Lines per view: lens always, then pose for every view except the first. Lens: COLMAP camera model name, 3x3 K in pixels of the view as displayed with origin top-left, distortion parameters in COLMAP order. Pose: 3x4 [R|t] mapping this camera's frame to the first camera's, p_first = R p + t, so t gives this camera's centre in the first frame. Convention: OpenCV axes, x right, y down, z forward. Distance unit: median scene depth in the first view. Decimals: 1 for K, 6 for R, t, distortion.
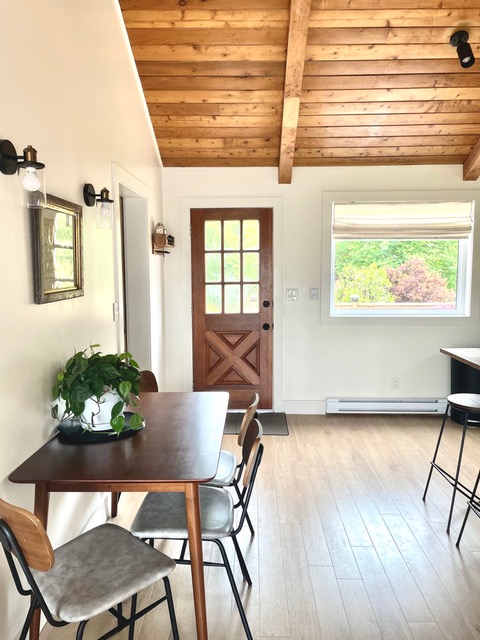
lens RADIAL K [[495.3, 0, 238.9], [0, 495.3, 318.9], [0, 0, 1]] dist [-0.018524, -0.043993]
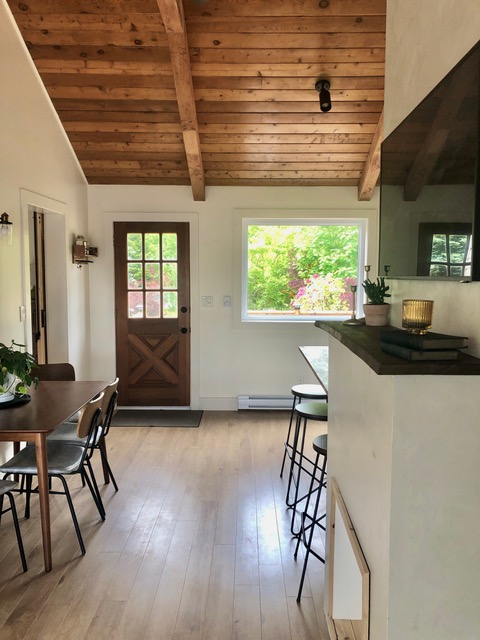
lens RADIAL K [[516.1, 0, 240.6], [0, 516.1, 321.9], [0, 0, 1]] dist [-0.071743, 0.024164]
pose [[0.998513, 0.006417, 0.054130, 0.141500], [-0.005723, 0.999900, -0.012966, 0.013056], [-0.054207, 0.012636, 0.998450, -0.169264]]
